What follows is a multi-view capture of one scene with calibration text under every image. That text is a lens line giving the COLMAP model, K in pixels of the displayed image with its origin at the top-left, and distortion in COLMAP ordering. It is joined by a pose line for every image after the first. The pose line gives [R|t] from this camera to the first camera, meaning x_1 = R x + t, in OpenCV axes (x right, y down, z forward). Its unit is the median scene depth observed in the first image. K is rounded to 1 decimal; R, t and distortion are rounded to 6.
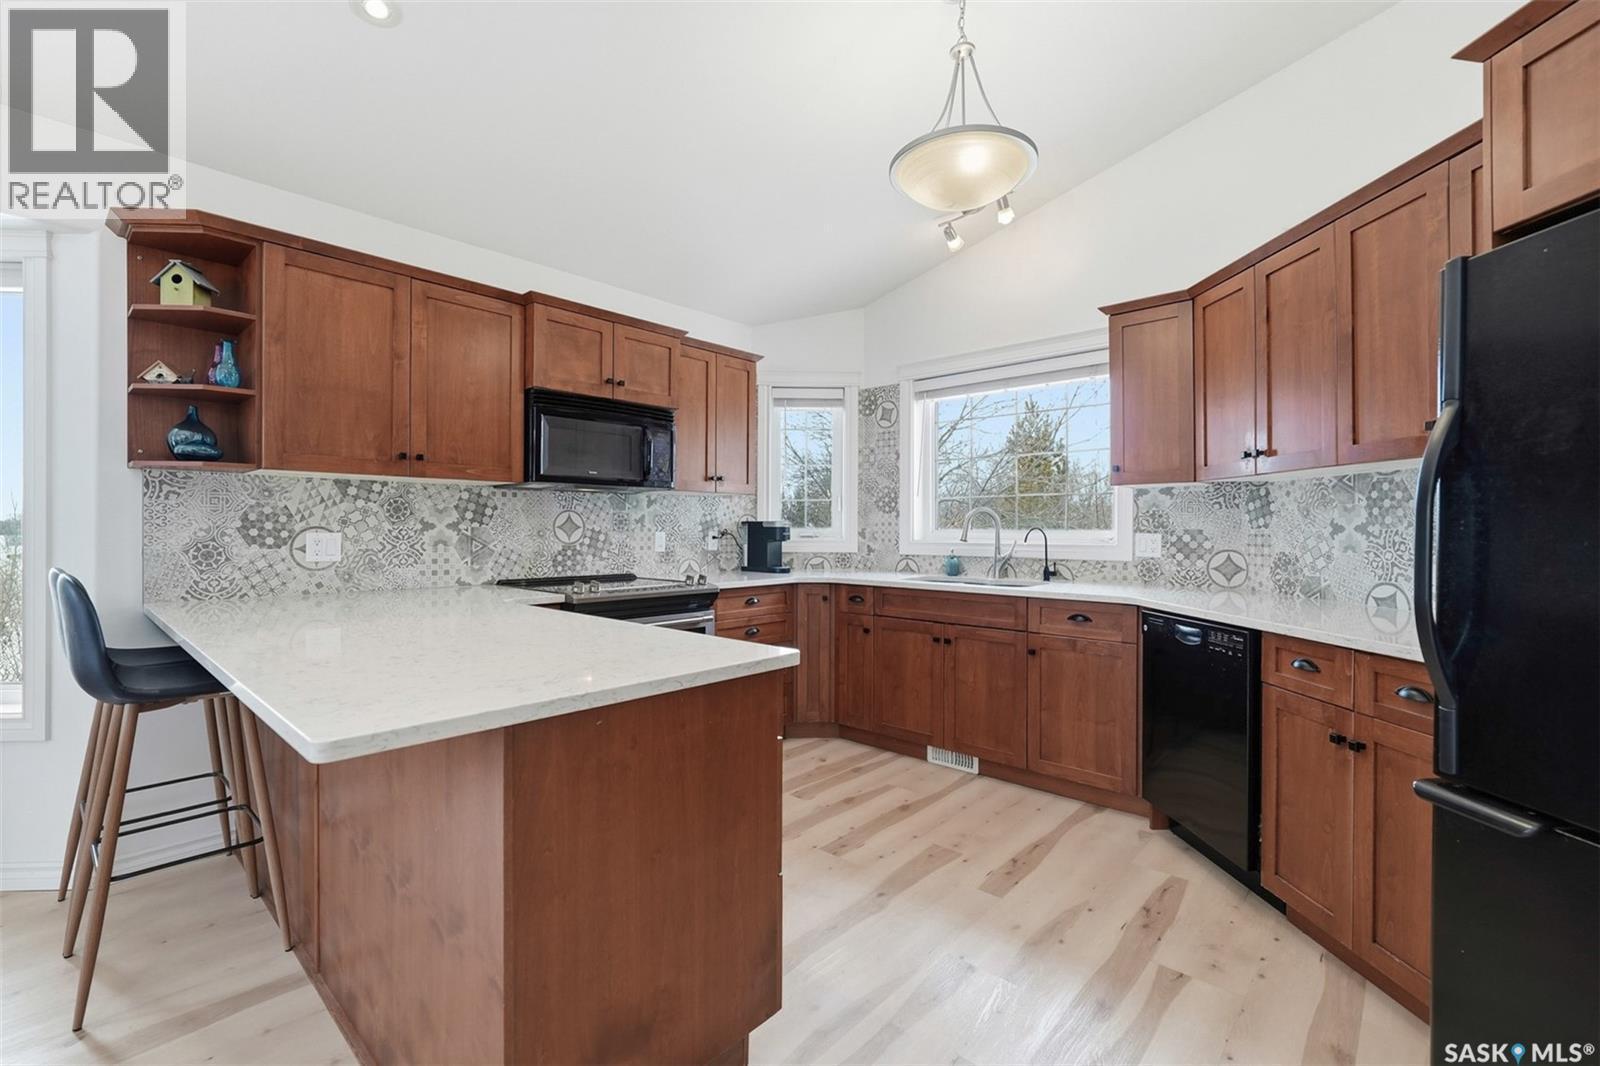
lens RADIAL K [[702.6, 0, 800.0], [0, 702.6, 525.0], [0, 0, 1]] dist [-0.000444, -0.000053]
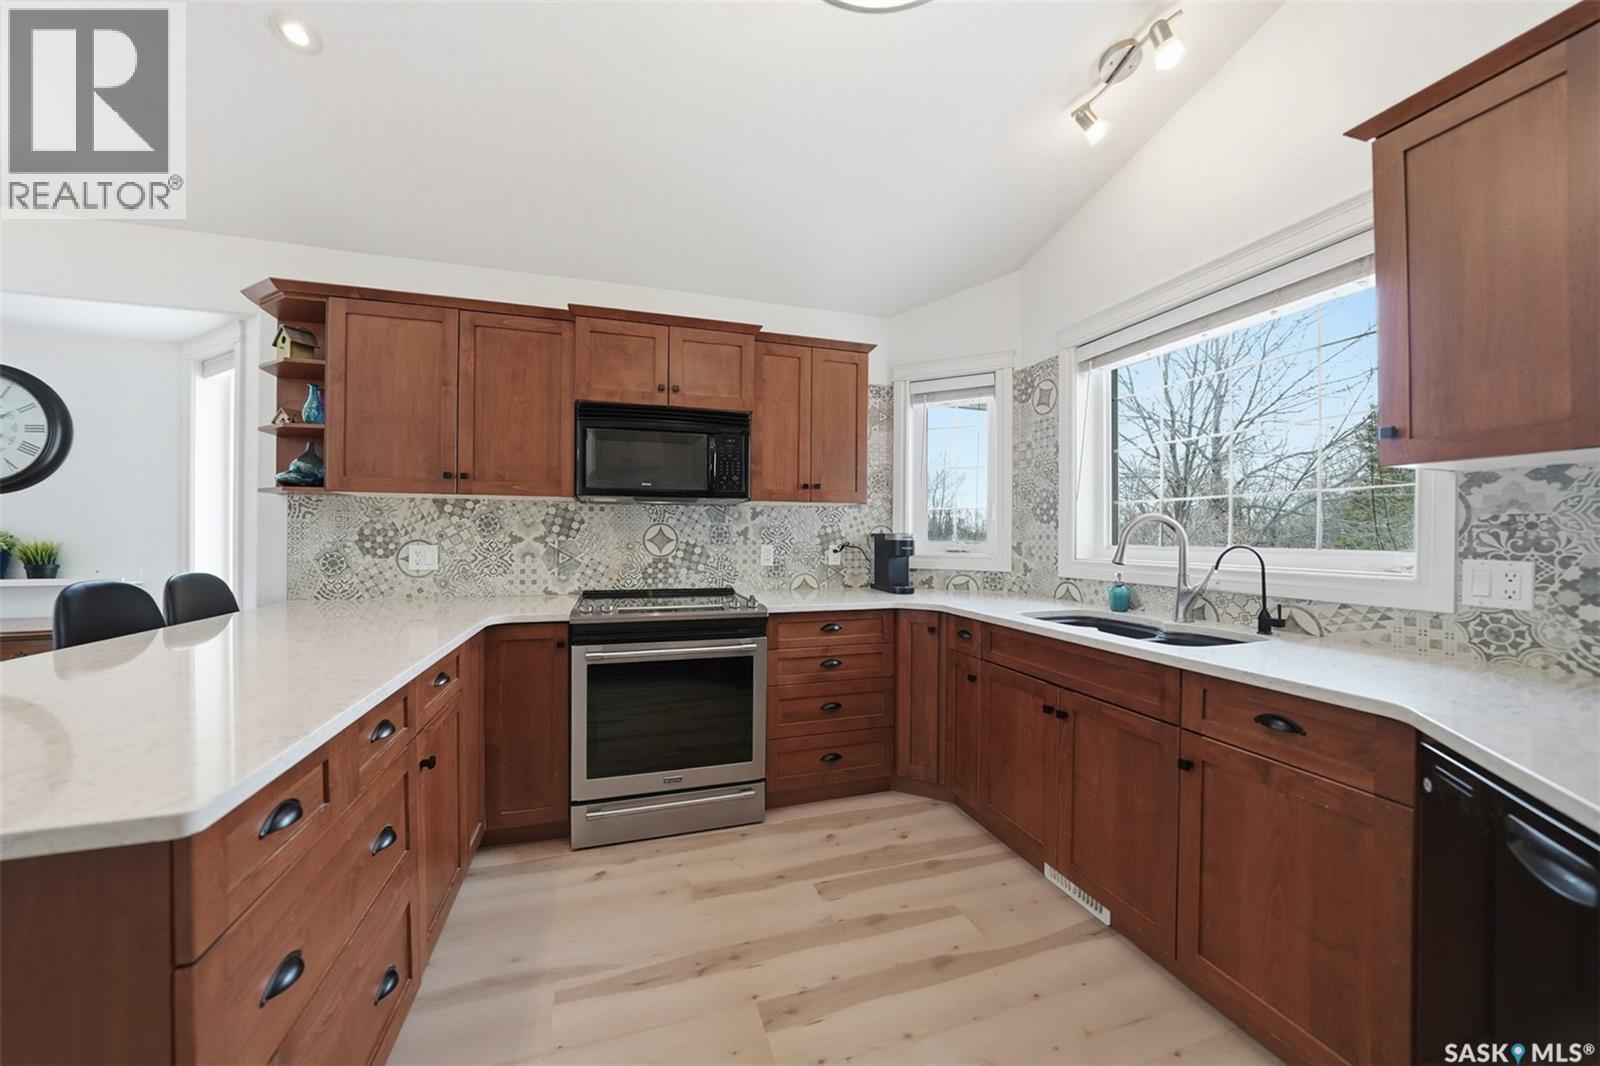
lens RADIAL K [[569.6, 0, 800.0], [0, 569.6, 533.0], [0, 0, 1]] dist [-0.027757, 0.006990]
pose [[0.865641, 0.000064, -0.500664, 0.267285], [-0.000236, 1.000000, -0.000280, -0.007373], [0.500664, 0.000361, 0.865641, 0.415935]]
